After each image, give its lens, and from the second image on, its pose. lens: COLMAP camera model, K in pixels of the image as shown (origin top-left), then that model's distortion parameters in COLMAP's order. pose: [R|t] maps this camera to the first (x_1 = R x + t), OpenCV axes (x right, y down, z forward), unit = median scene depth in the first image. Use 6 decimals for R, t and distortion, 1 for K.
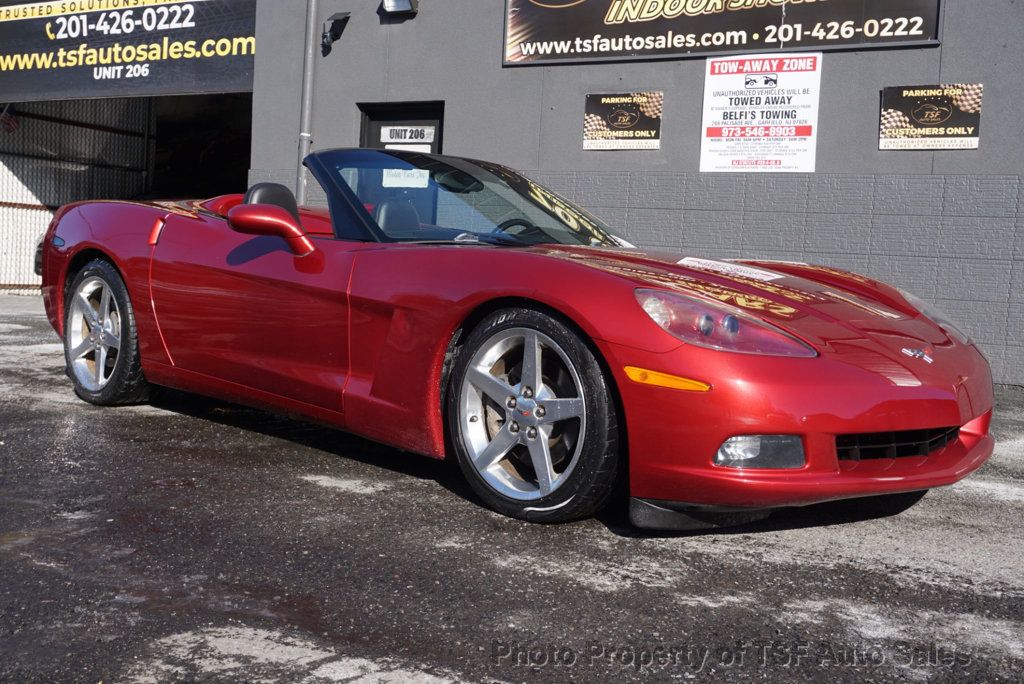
lens RADIAL K [[1098.9, 0, 510.5], [0, 1098.9, 342.6], [0, 0, 1]] dist [-0.031727, 0.000000]
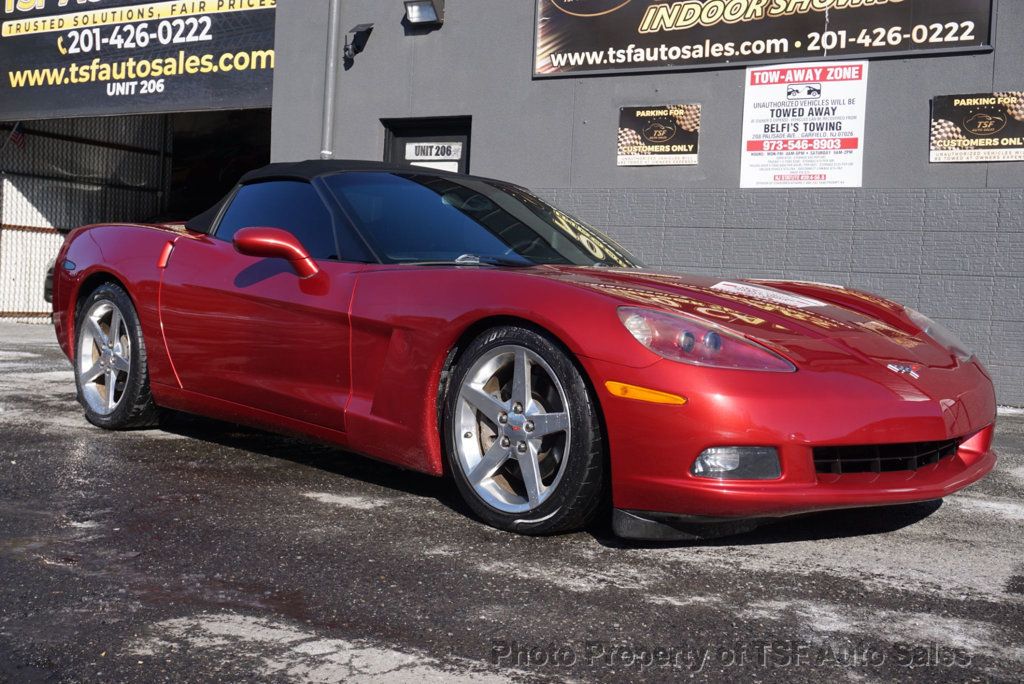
lens RADIAL K [[1219.5, 0, 509.7], [0, 1219.5, 344.1], [0, 0, 1]] dist [-0.026252, 0.000000]
pose [[0.999020, -0.004220, -0.044069, 0.021144], [0.003054, 0.999645, -0.026484, 0.005787], [0.044165, 0.026323, 0.998677, -0.051466]]
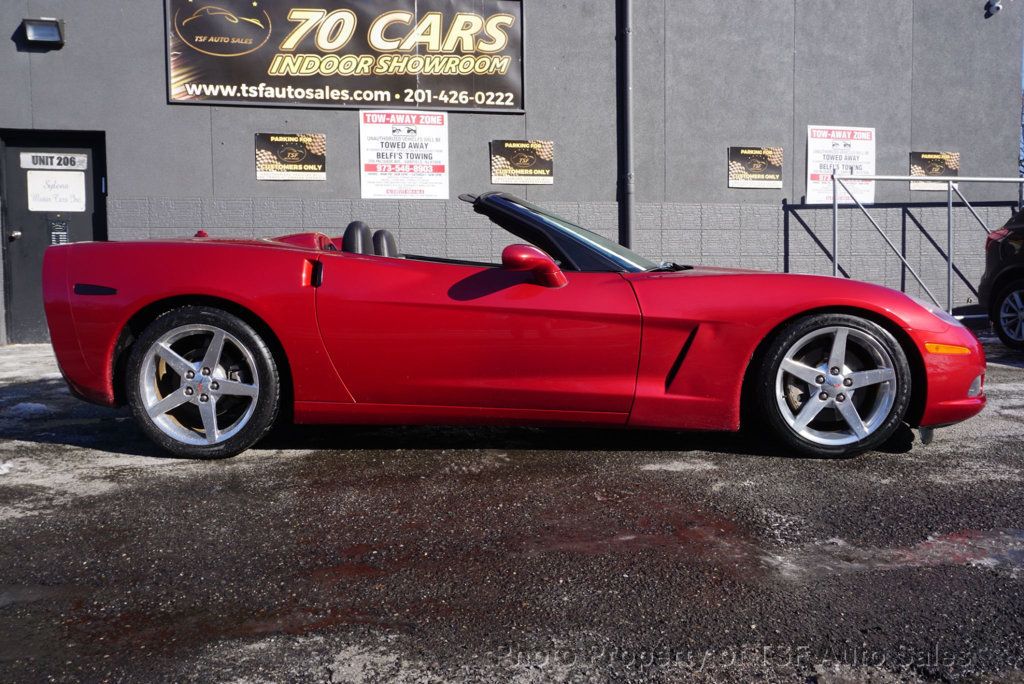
lens RADIAL K [[803.4, 0, 502.5], [0, 803.4, 361.6], [0, 0, 1]] dist [-0.046468, 0.018134]
pose [[0.751437, -0.128310, 0.647208, -0.354209], [0.089864, 0.991671, 0.092265, -0.037552], [-0.653656, -0.011171, 0.756709, 0.176405]]
